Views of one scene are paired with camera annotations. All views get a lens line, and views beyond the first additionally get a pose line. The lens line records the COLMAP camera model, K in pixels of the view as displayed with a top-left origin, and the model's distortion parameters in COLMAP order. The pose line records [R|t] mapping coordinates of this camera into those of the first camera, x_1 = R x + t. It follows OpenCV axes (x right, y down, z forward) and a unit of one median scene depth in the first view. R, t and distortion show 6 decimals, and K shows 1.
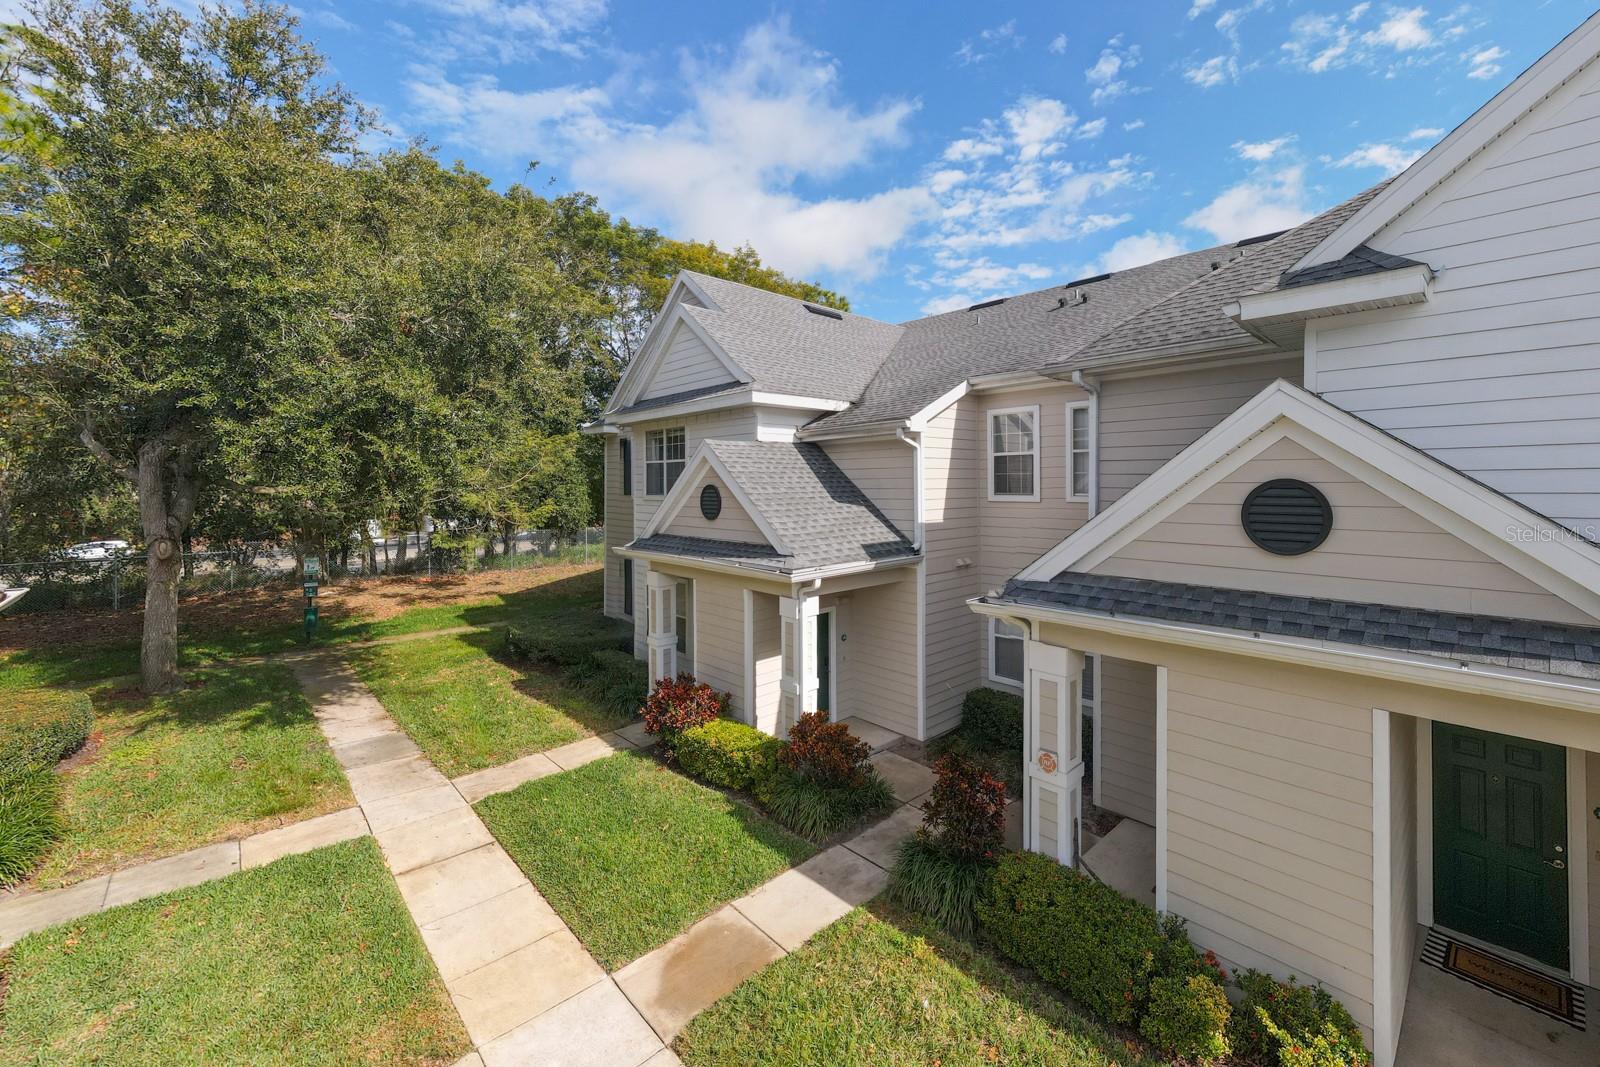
lens RADIAL K [[630.7, 0, 865.9], [0, 630.7, 481.7], [0, 0, 1]] dist [0.025728, -0.000053]
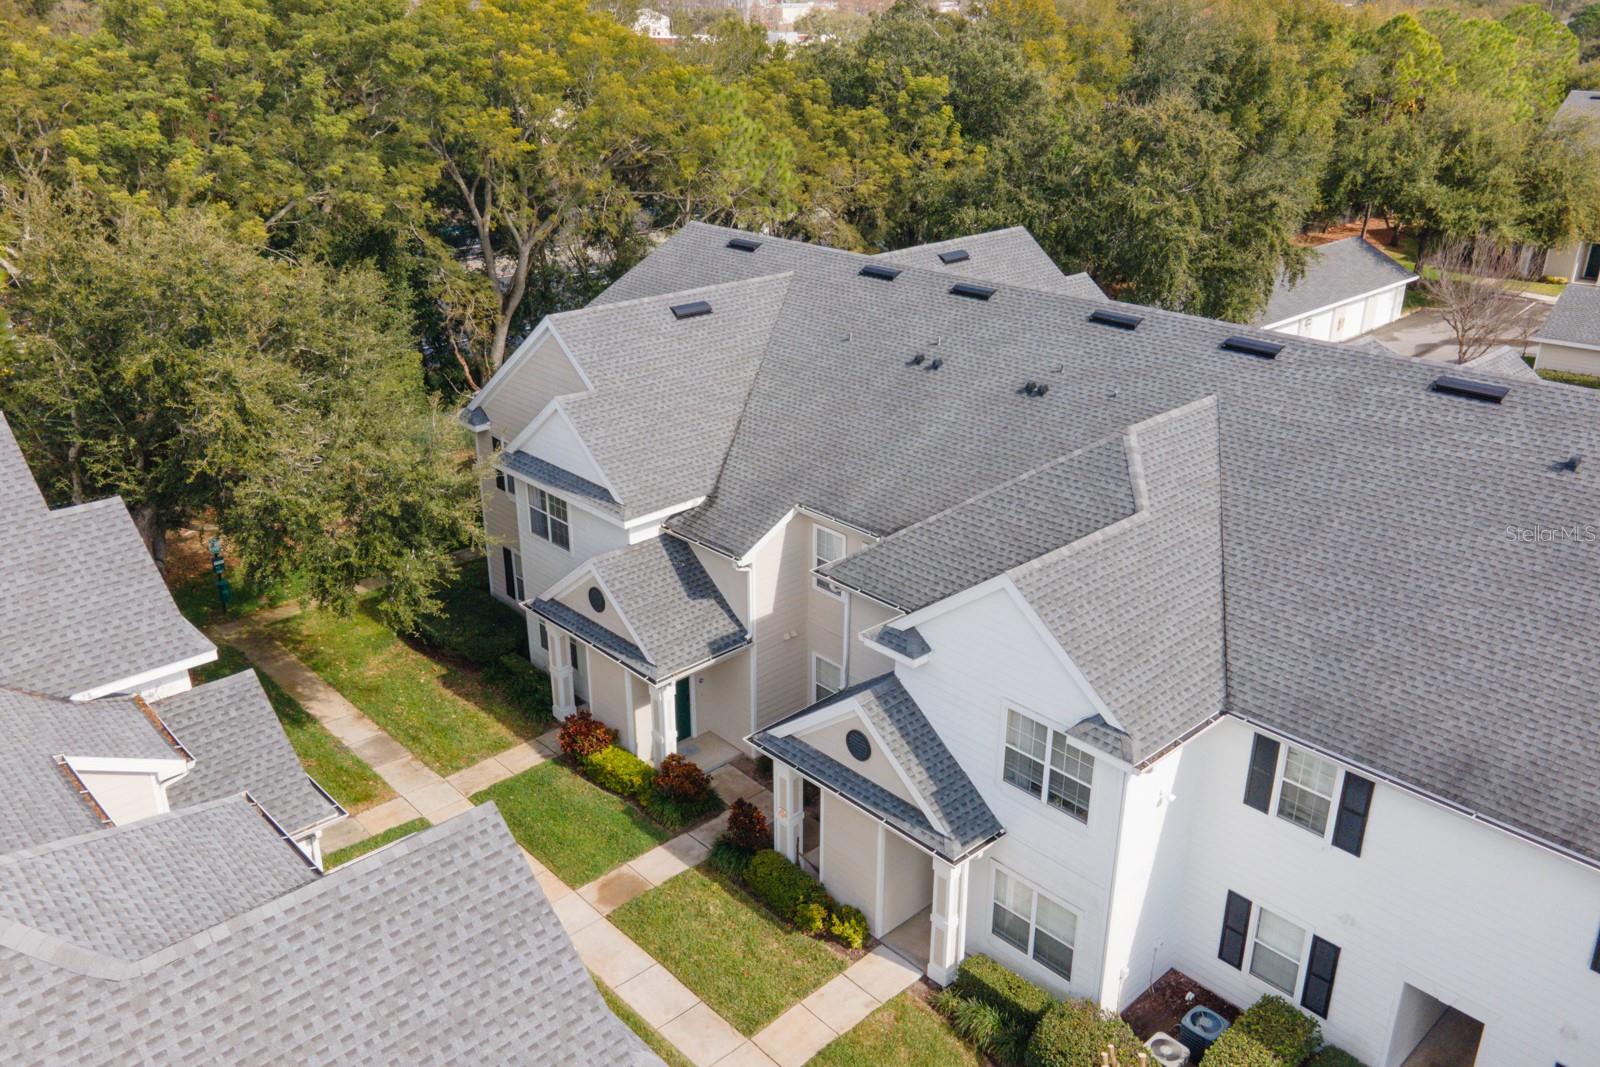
lens RADIAL K [[1259.9, 0, 798.2], [0, 1259.9, 534.3], [0, 0, 1]] dist [-0.003867, 0.001641]
pose [[0.998749, 0.027202, -0.041951, 0.324180], [-0.007758, 0.913201, 0.407435, -1.330734], [0.049392, -0.406600, 0.912270, -1.513007]]
